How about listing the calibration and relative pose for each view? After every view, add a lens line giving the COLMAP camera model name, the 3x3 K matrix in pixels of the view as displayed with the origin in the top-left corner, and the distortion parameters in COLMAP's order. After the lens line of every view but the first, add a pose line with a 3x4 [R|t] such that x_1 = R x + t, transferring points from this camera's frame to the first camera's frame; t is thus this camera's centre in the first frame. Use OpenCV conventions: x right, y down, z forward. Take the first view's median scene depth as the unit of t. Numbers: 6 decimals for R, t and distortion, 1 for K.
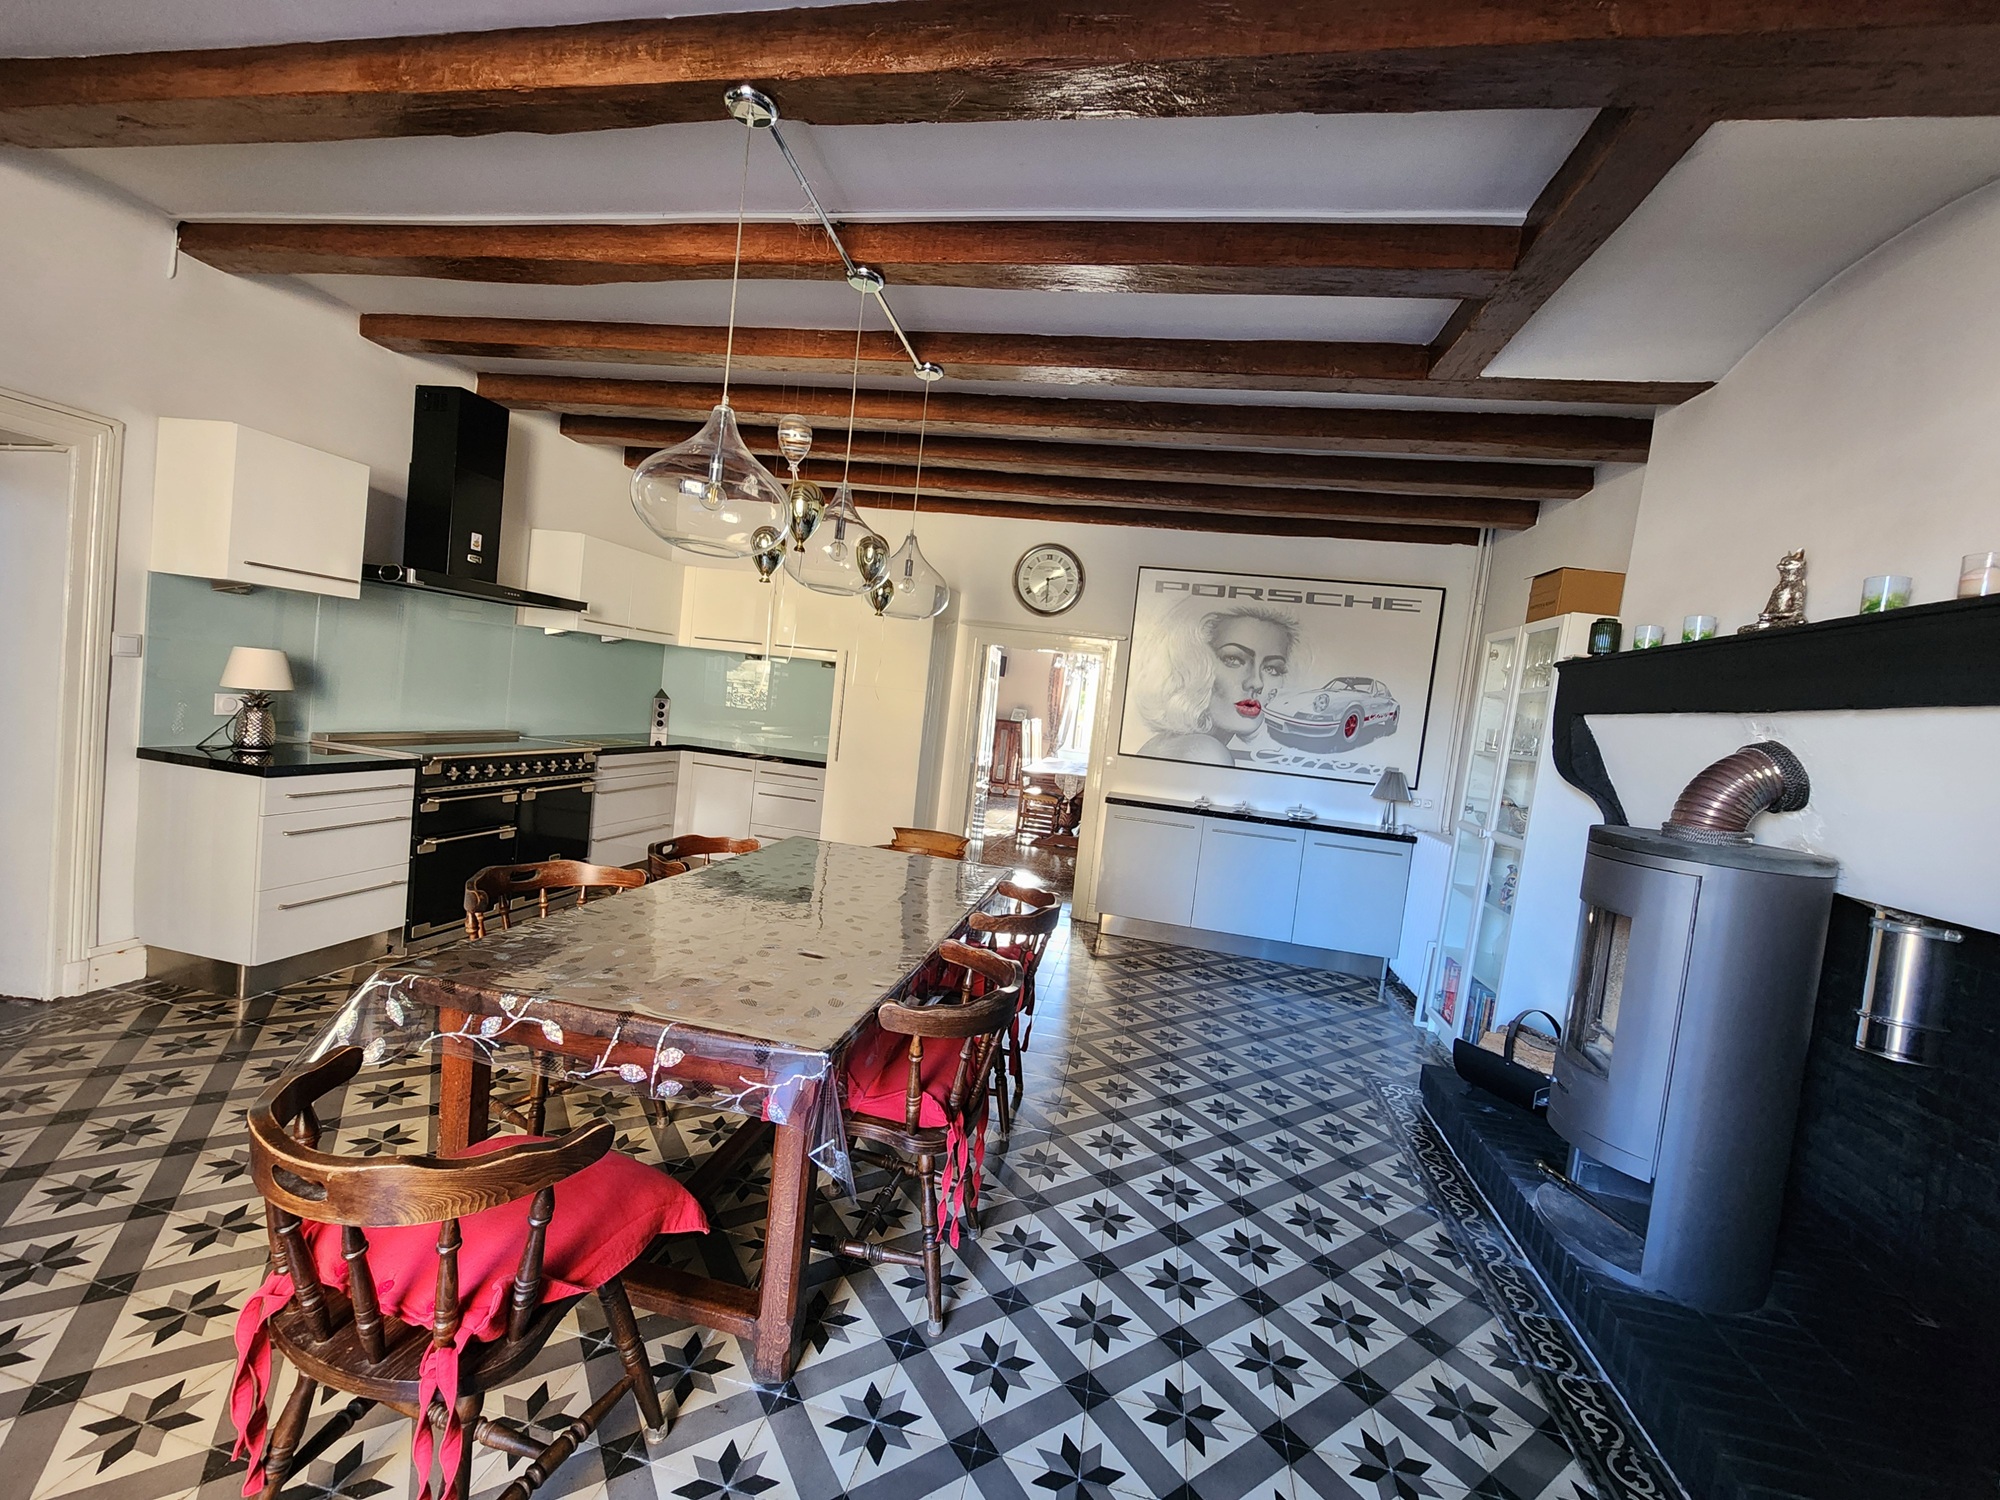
lens RADIAL K [[823.3, 0, 1009.9], [0, 823.3, 746.0], [0, 0, 1]] dist [0.000650, 0.002544]
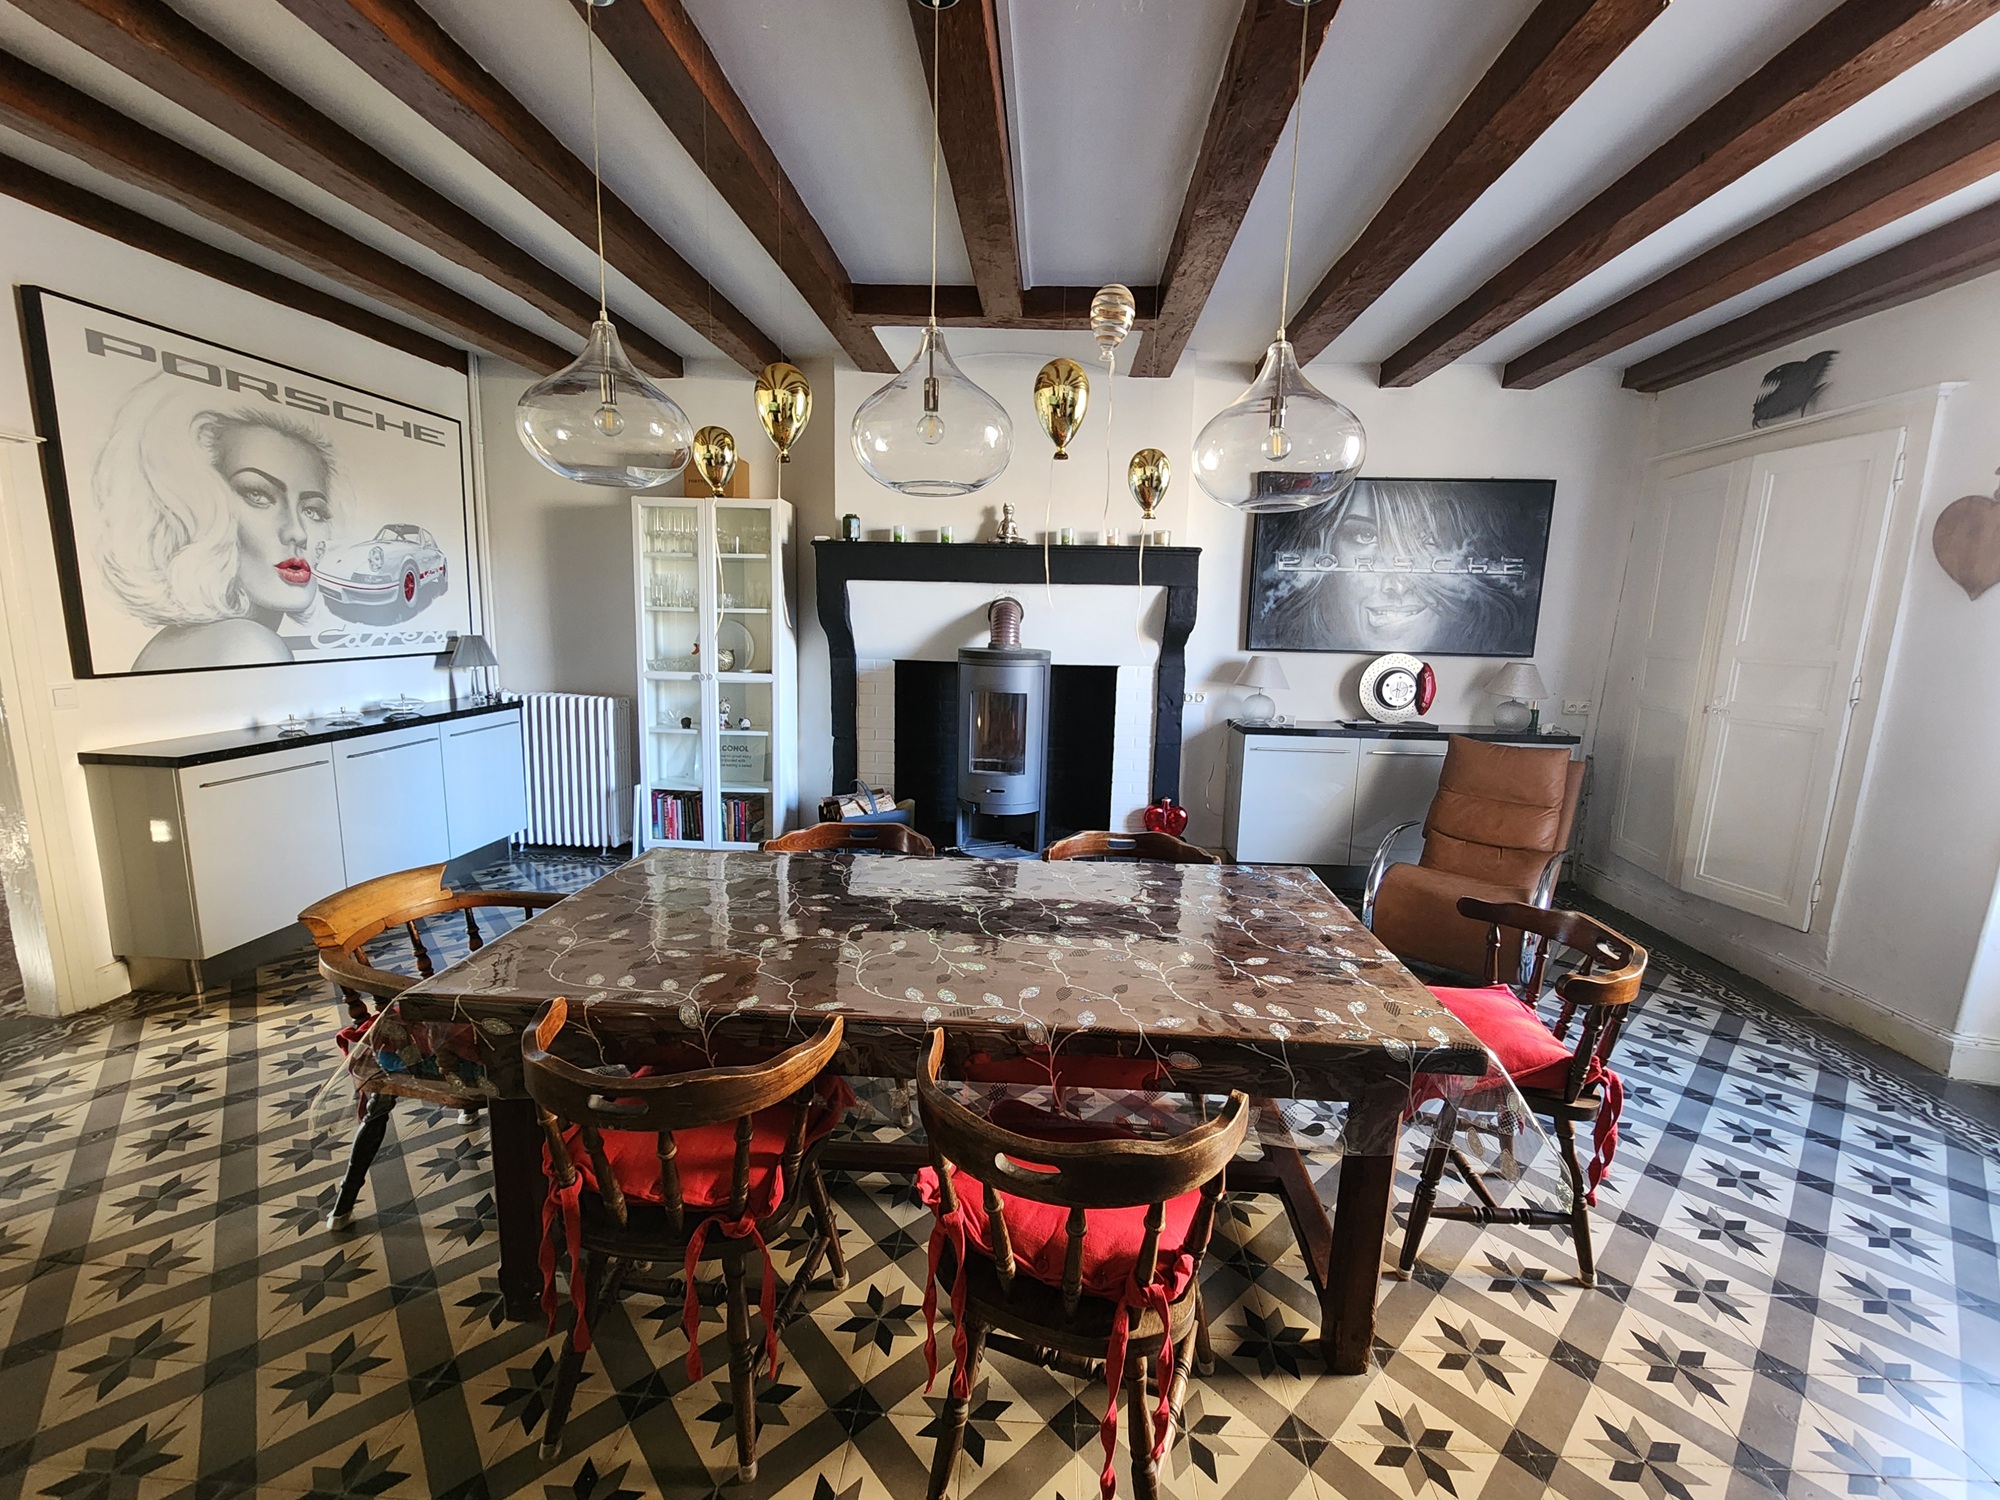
lens RADIAL K [[823.3, 0, 1017.7], [0, 823.3, 747.3], [0, 0, 1]] dist [0.000650, 0.002544]
pose [[-0.144067, -0.273885, 0.950911, -0.479750], [0.008656, 0.960550, 0.277973, -0.091593], [-0.989530, 0.048278, -0.136013, 0.523688]]
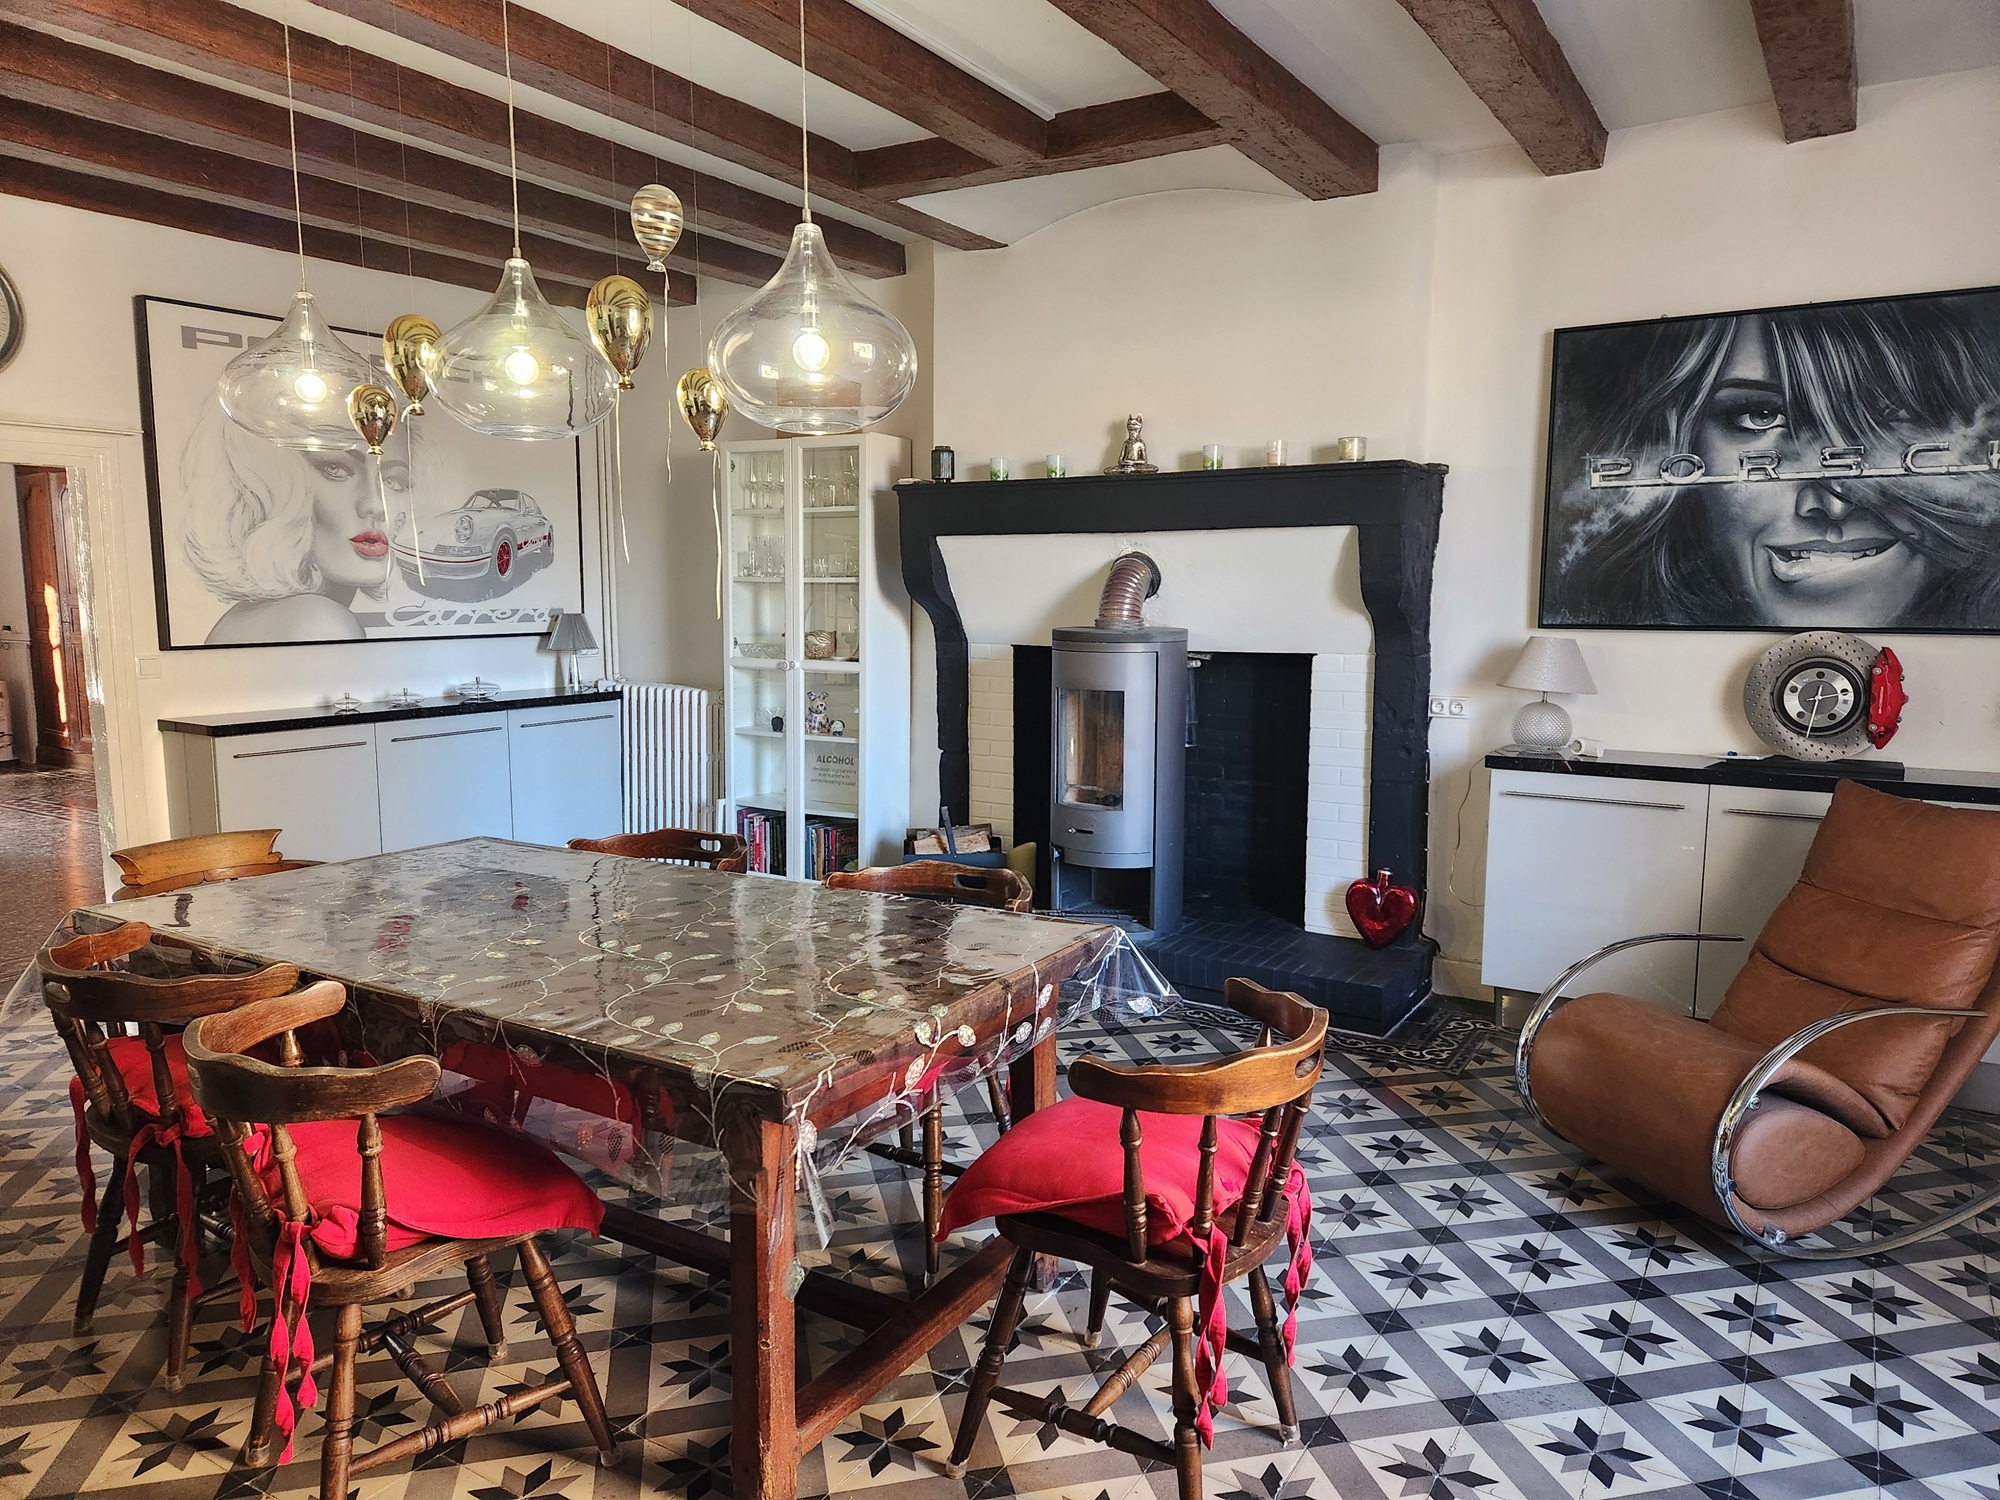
lens RADIAL K [[1366.9, 0, 1042.7], [0, 1366.9, 759.4], [0, 0, 1]] dist [0.068266, -0.033790]
pose [[0.343339, -0.232987, 0.909855, -0.561217], [0.082636, 0.972480, 0.217840, -0.077189], [-0.935569, 0.000394, 0.353144, 0.130583]]
